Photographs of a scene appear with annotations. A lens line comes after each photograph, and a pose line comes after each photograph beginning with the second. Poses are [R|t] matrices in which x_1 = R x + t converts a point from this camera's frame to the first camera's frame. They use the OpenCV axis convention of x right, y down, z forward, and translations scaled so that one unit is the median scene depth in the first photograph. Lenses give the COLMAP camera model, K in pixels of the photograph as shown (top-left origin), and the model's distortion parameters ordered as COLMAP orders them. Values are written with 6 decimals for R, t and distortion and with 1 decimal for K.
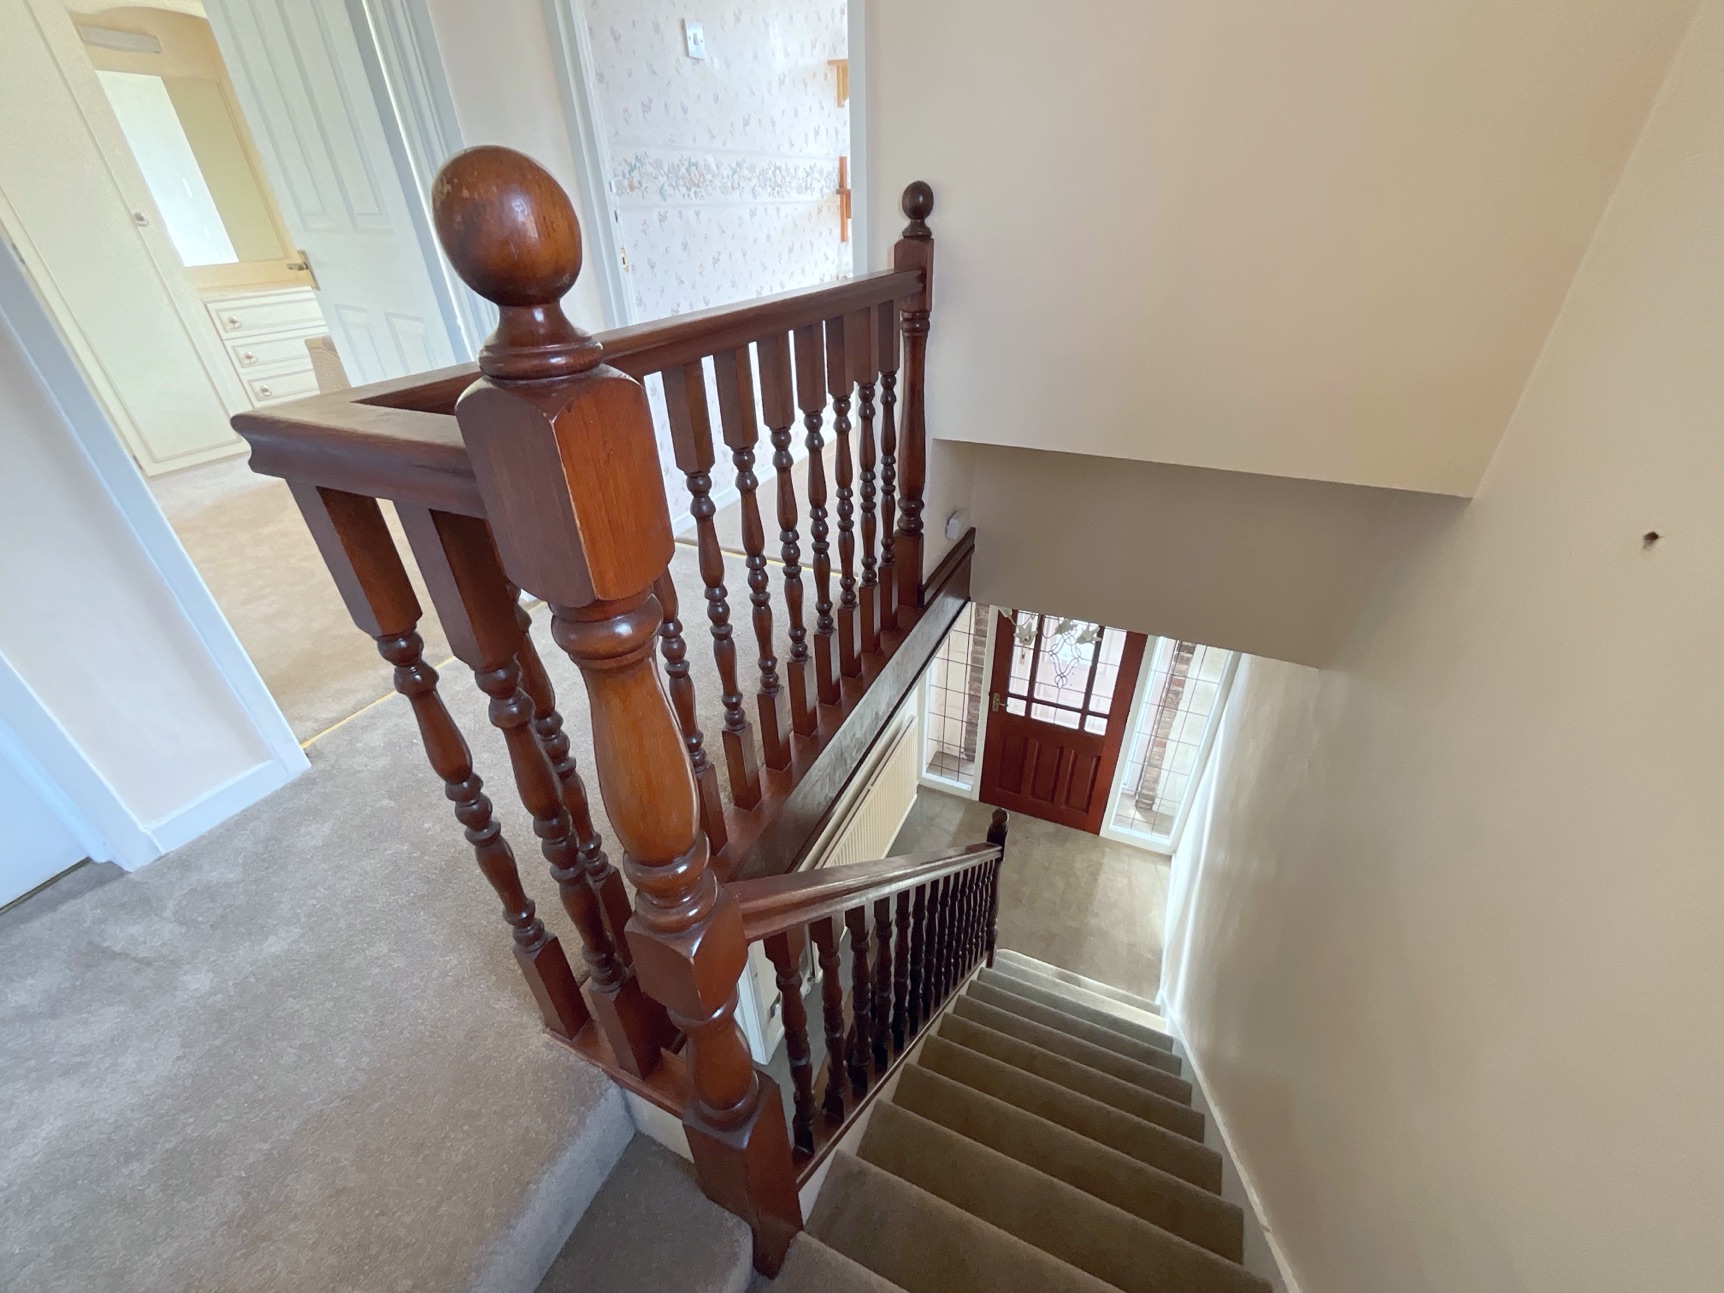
lens RADIAL K [[700.5, 0, 865.8], [0, 700.5, 646.7], [0, 0, 1]] dist [-0.002722, 0.001384]
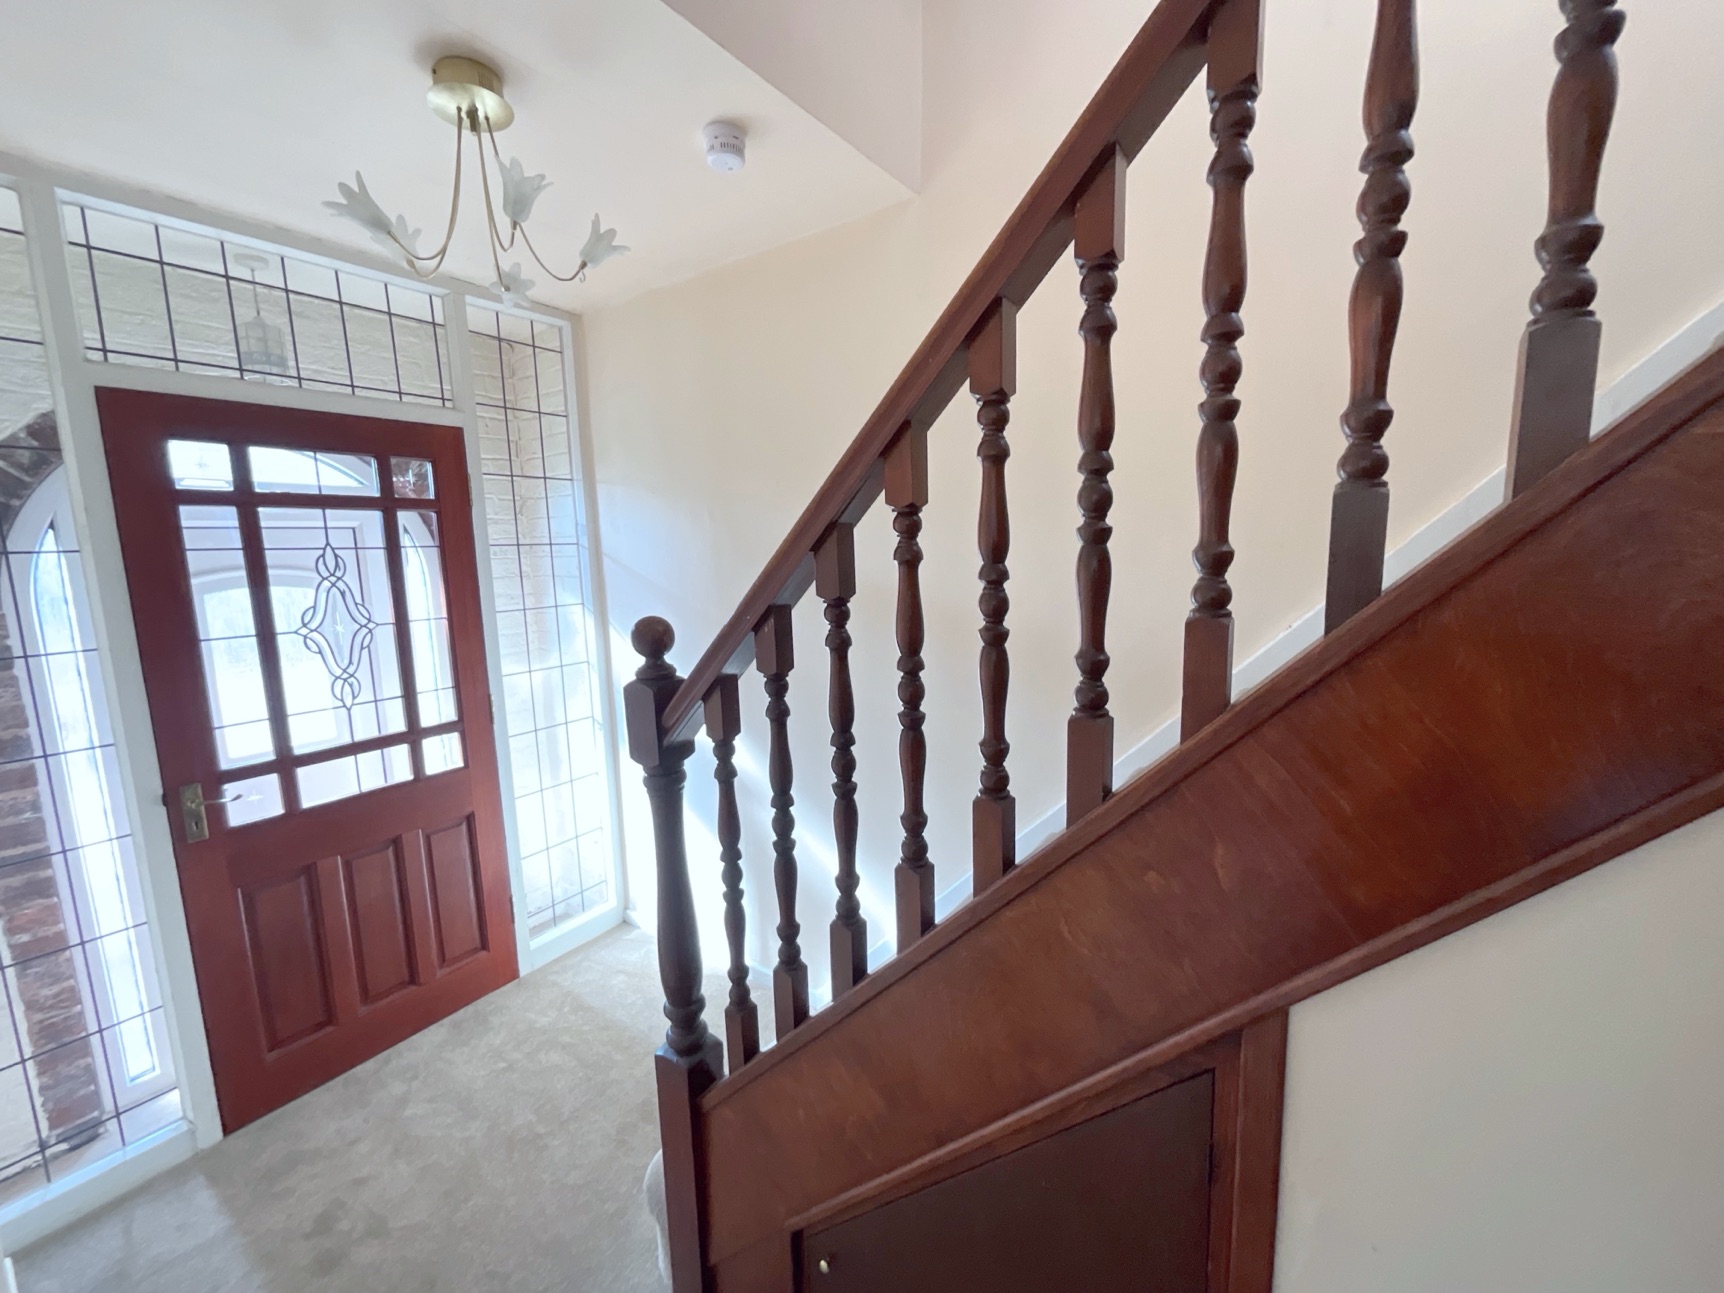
lens RADIAL K [[700.5, 0, 869.6], [0, 700.5, 646.3], [0, 0, 1]] dist [-0.002722, 0.001384]
pose [[0.177328, -0.130713, 0.975433, -0.124873], [0.556273, 0.830937, 0.010222, 0.213127], [-0.811859, 0.540794, 0.220061, 0.549333]]
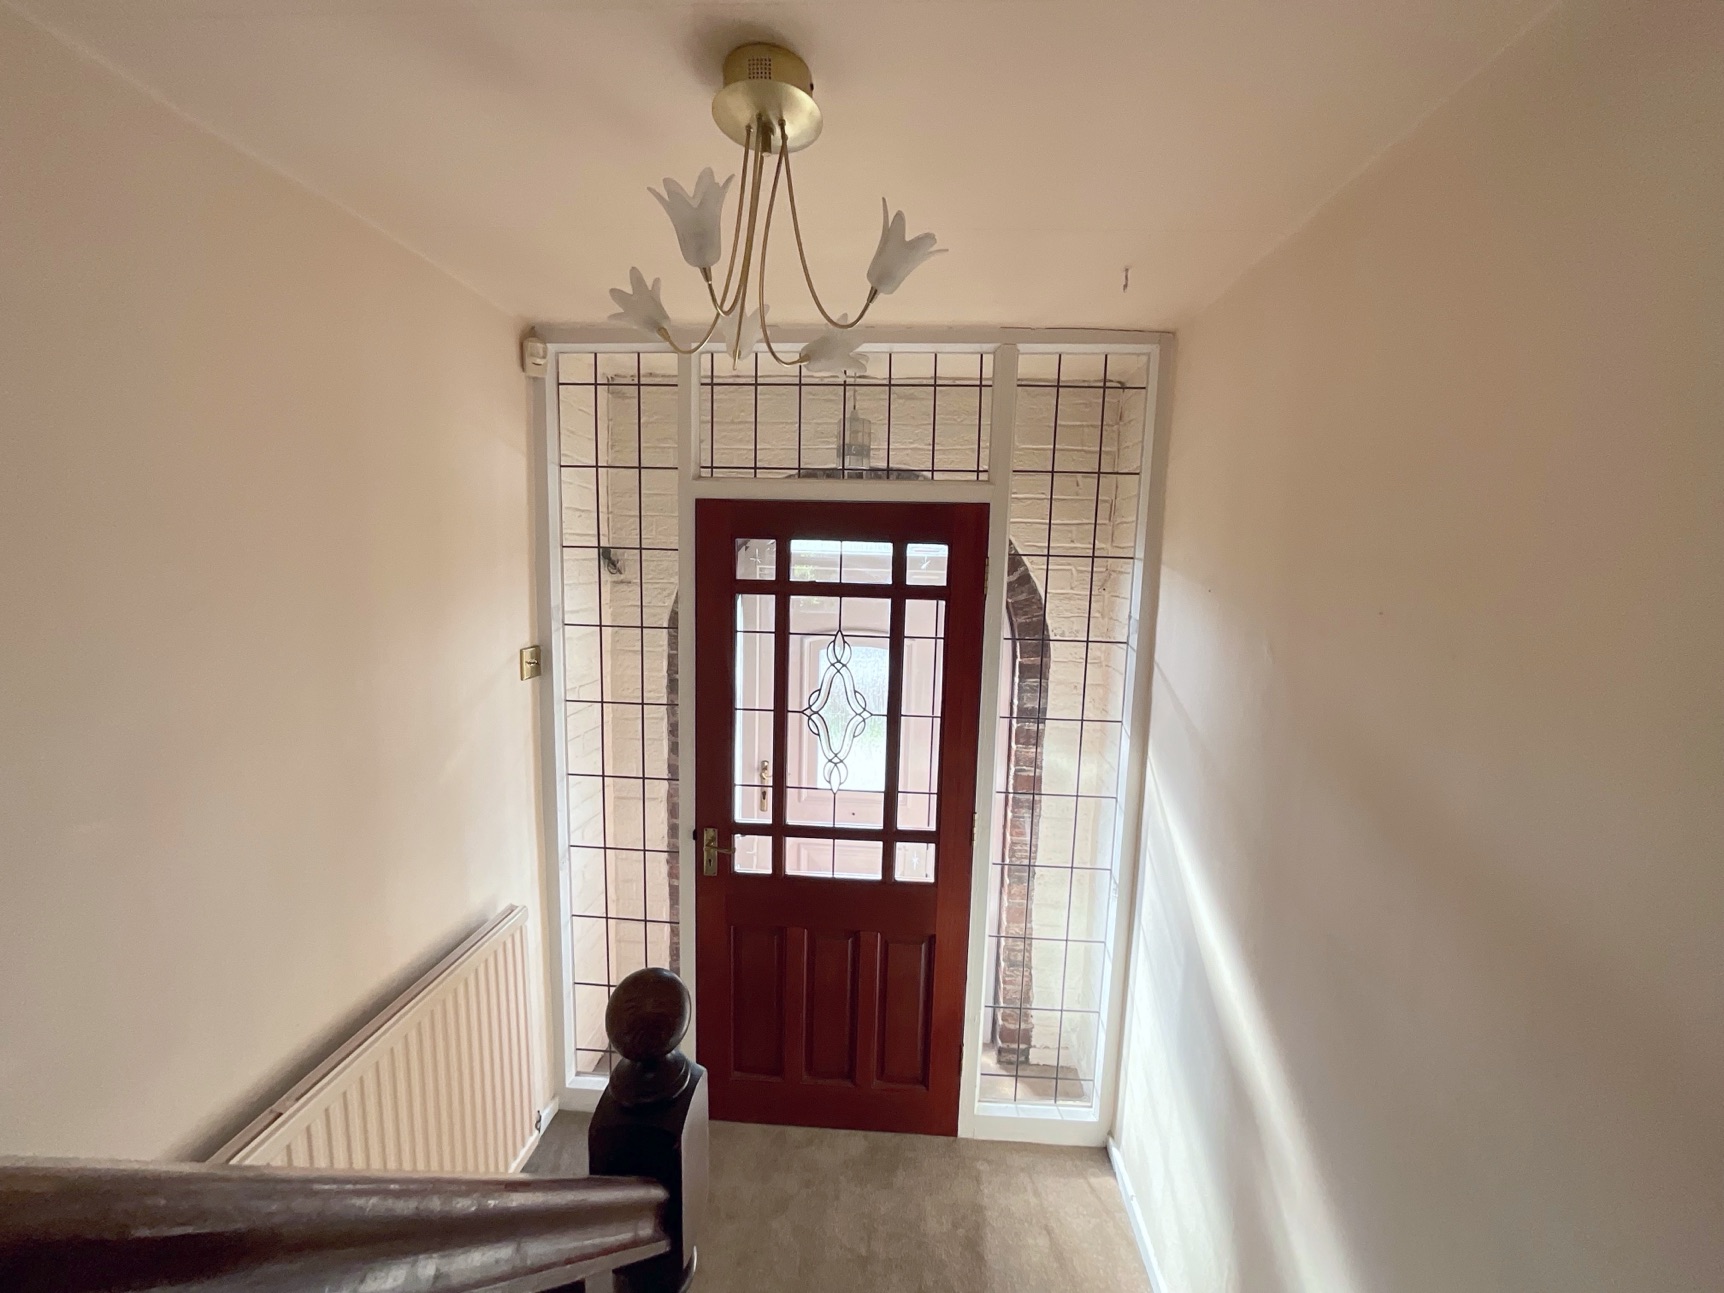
lens RADIAL K [[700.5, 0, 862.4], [0, 700.5, 644.1], [0, 0, 1]] dist [-0.002722, 0.001384]
pose [[0.938648, -0.004564, 0.344847, 0.121164], [0.152340, 0.902560, -0.402713, 0.160310], [-0.309407, 0.430539, 0.847881, 0.511550]]
